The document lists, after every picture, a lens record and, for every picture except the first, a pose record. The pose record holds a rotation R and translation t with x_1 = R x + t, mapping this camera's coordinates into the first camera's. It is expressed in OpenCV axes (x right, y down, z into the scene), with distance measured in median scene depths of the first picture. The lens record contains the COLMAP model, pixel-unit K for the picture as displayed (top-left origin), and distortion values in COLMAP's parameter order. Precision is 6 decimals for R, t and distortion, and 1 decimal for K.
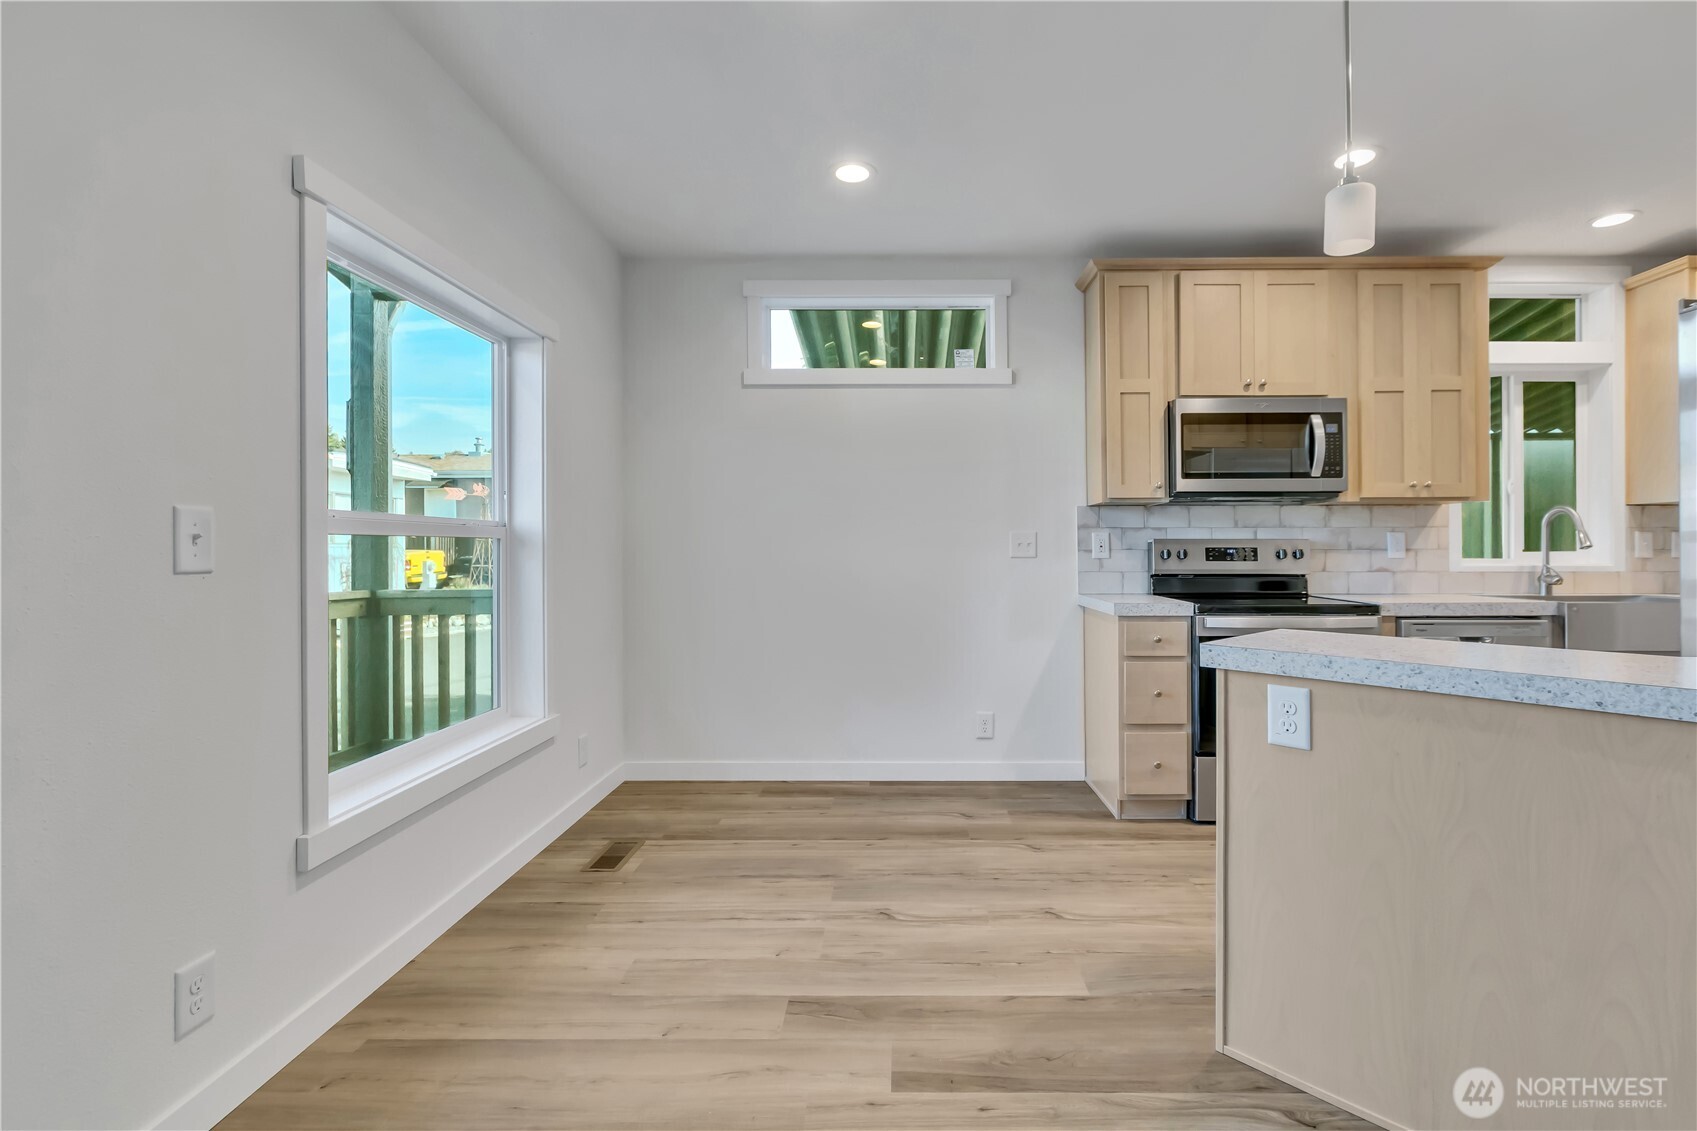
lens RADIAL K [[782.9, 0, 894.4], [0, 782.9, 551.6], [0, 0, 1]] dist [0.000549, -0.000654]
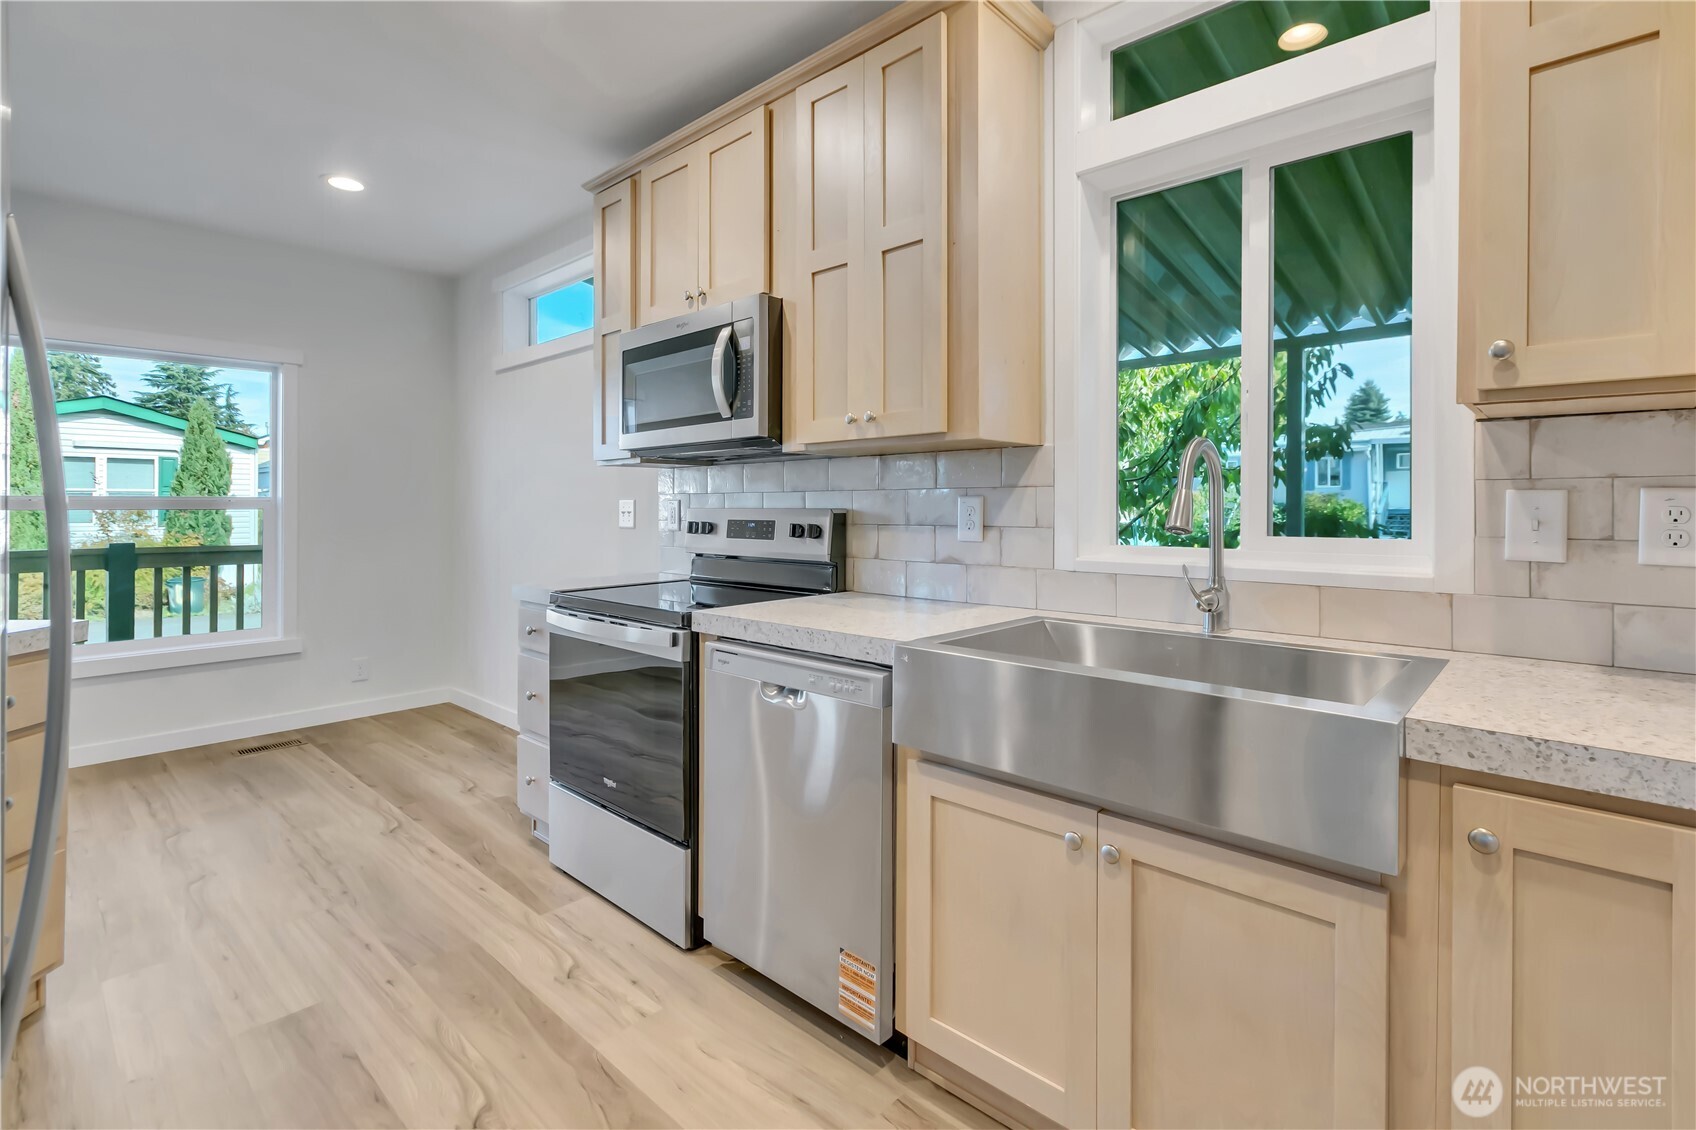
lens RADIAL K [[785.6, 0, 850.0], [0, 785.6, 504.1], [0, 0, 1]] dist [0.002882, 0.000338]
pose [[0.737755, -0.000809, -0.675068, 1.052717], [-0.002965, 0.999986, -0.004440, -0.017874], [0.675062, 0.005277, 0.737742, 0.557173]]
